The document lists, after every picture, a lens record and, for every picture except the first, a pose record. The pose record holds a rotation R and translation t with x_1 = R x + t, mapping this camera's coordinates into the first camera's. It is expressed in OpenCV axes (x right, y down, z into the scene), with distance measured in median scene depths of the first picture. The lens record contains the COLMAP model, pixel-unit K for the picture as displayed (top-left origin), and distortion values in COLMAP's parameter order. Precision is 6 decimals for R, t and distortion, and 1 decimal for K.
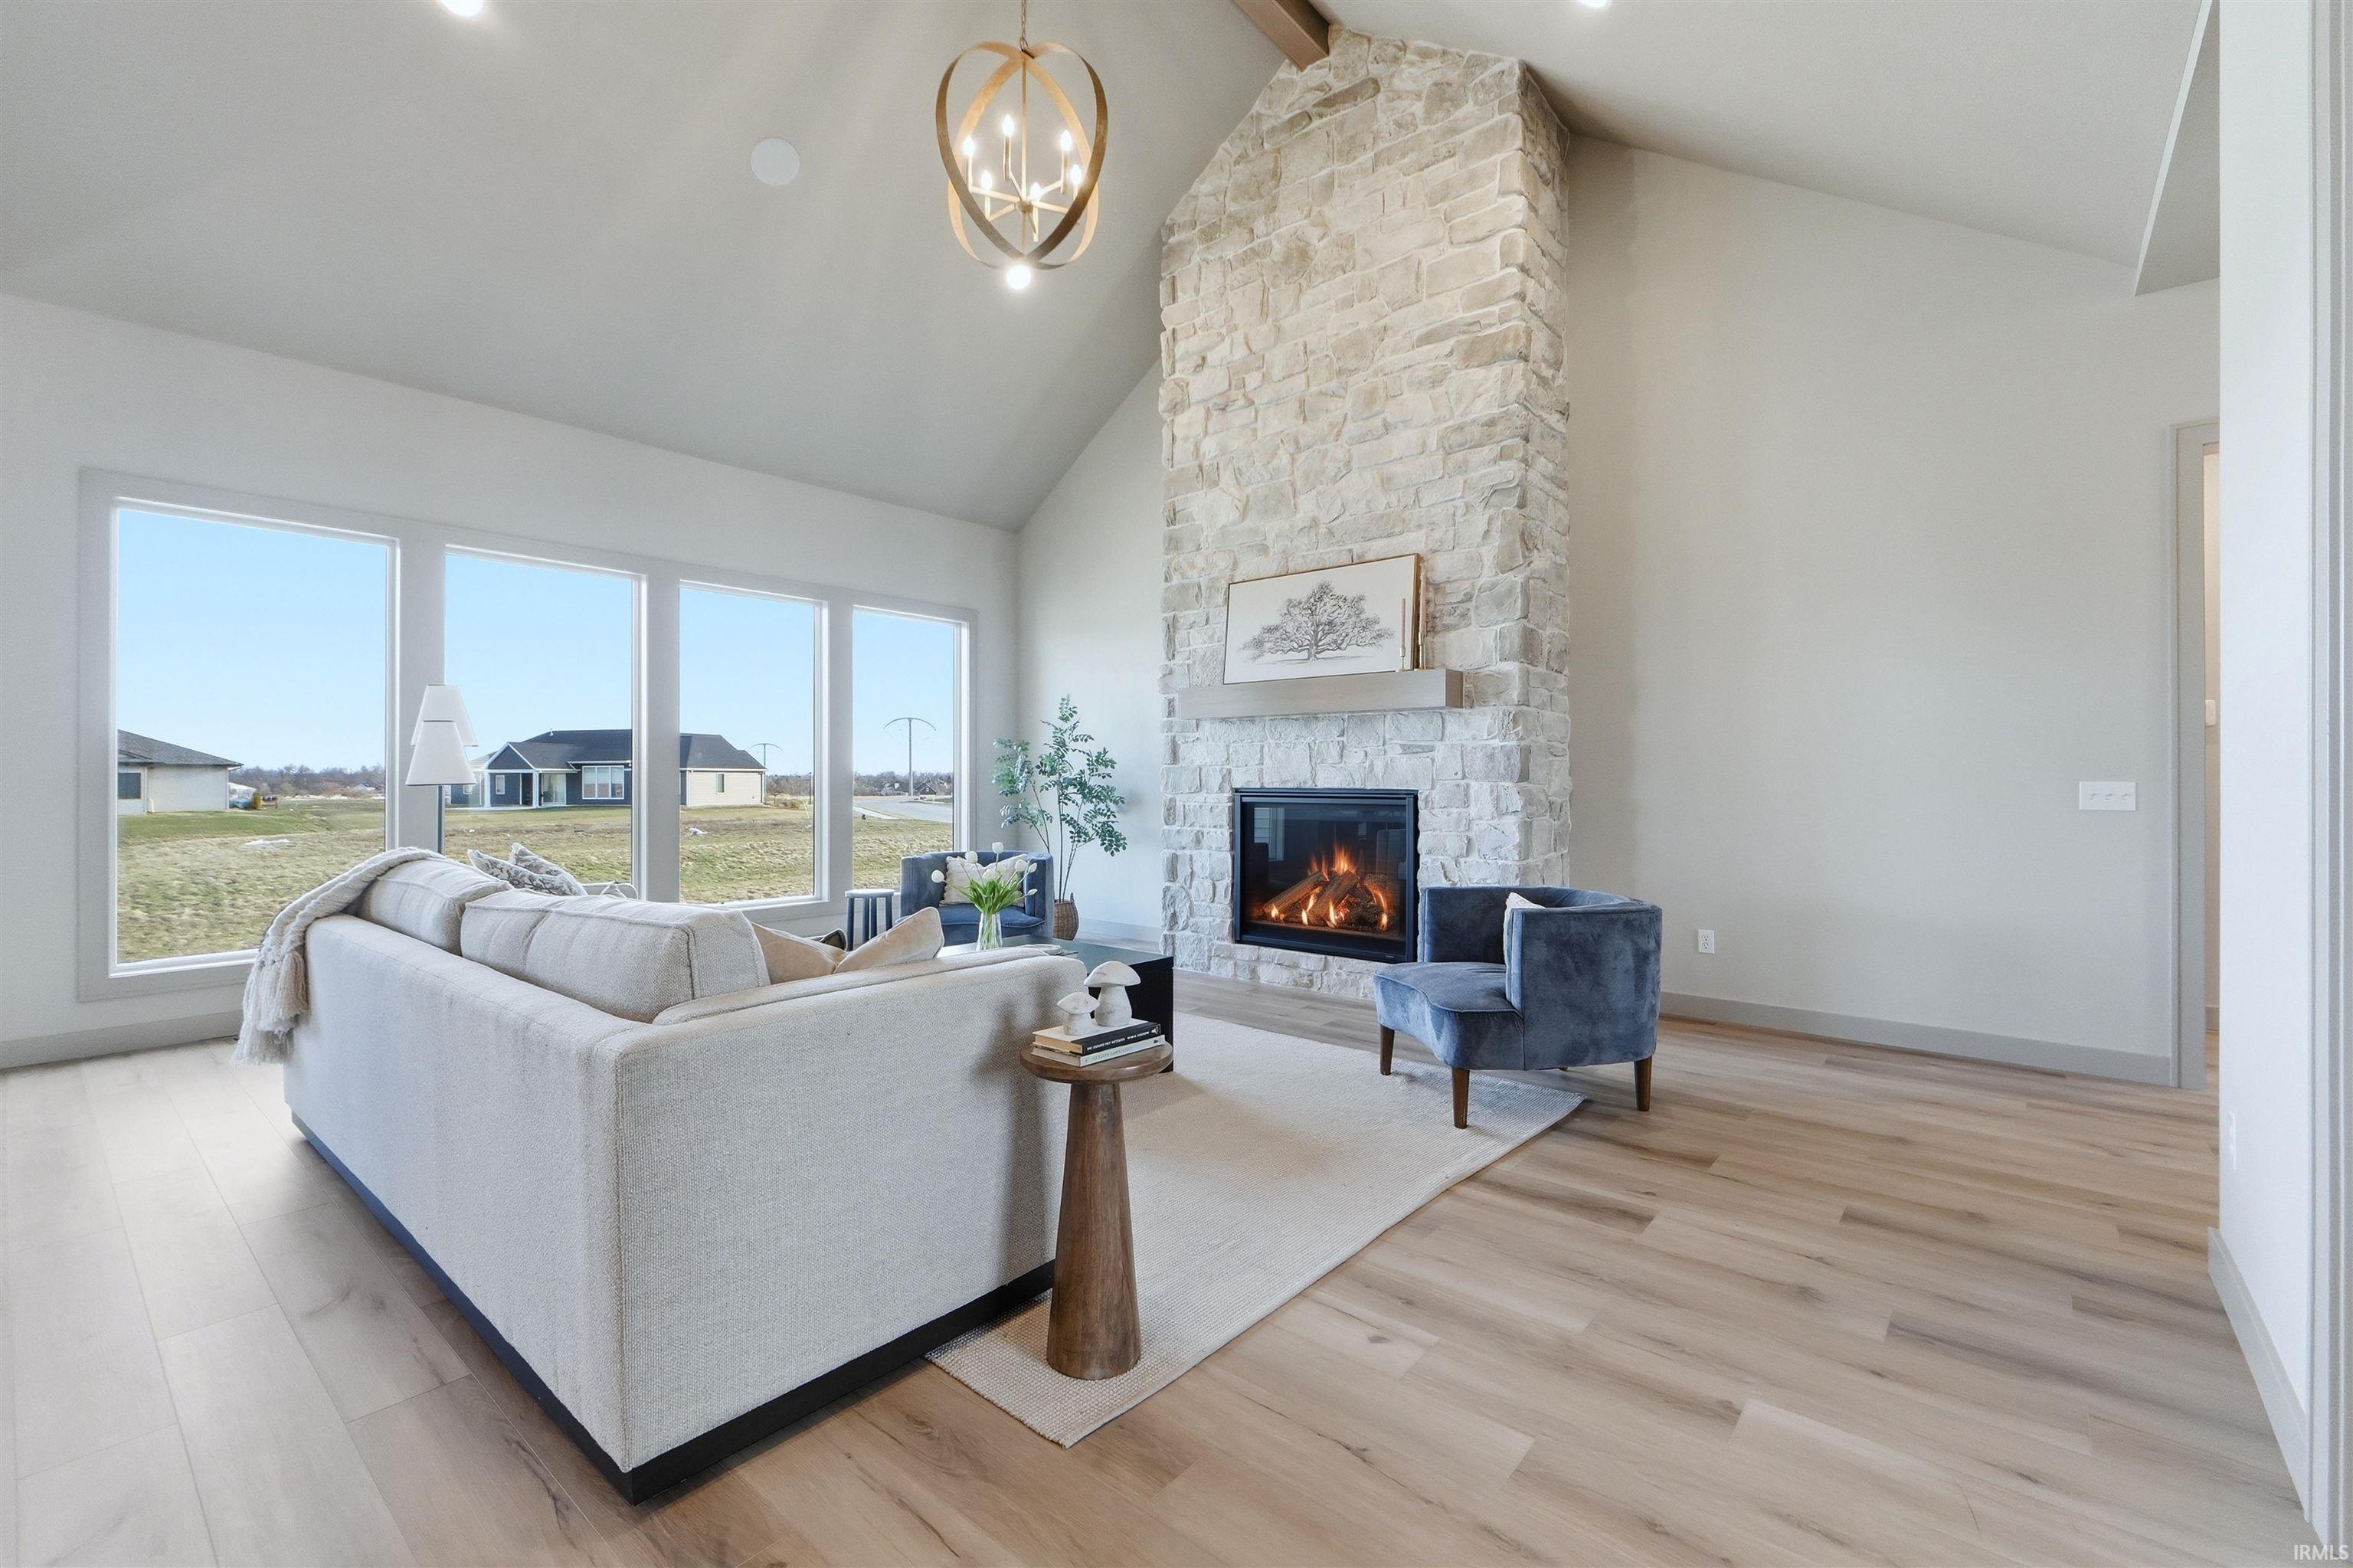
lens RADIAL K [[997.5, 0, 1176.4], [0, 997.5, 773.4], [0, 0, 1]] dist [0.005219, 0.000270]
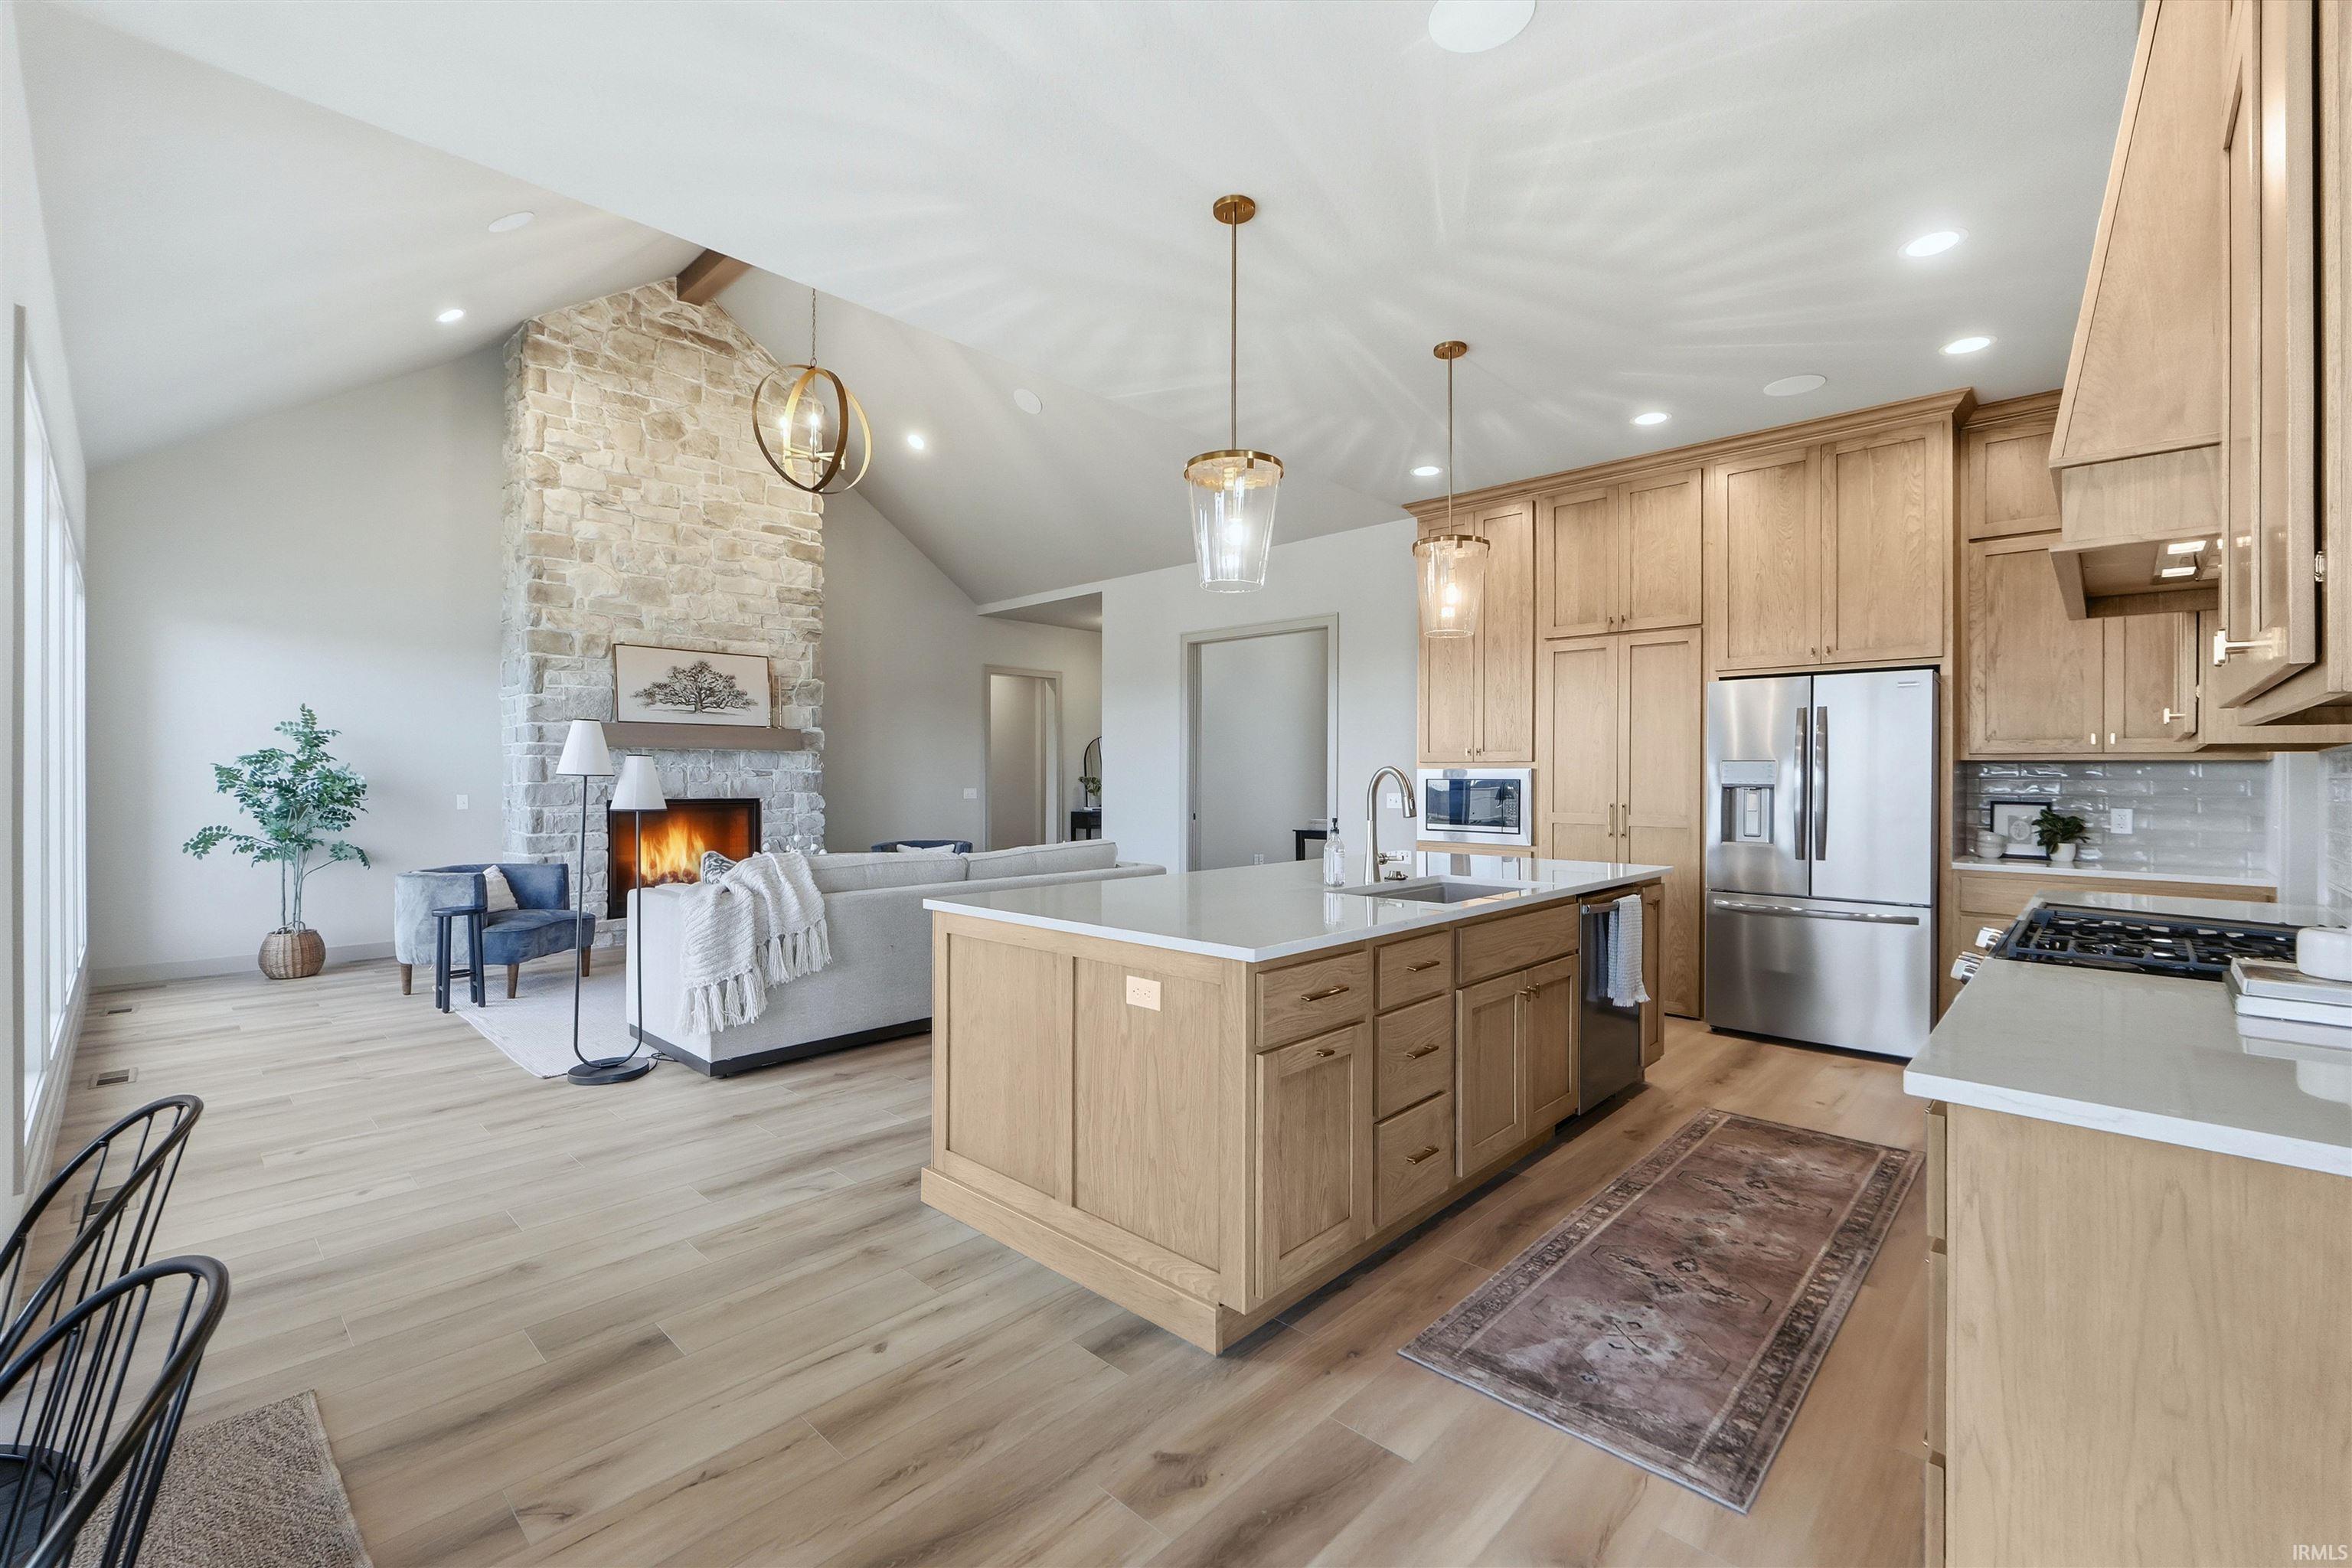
lens RADIAL K [[991.4, 0, 1170.9], [0, 991.4, 770.3], [0, 0, 1]] dist [0.002112, 0.000344]
pose [[0.056057, 0.003426, 0.998422, -1.341425], [-0.005717, 0.999979, -0.003111, -0.027846], [-0.998411, -0.005534, 0.056075, 0.223727]]
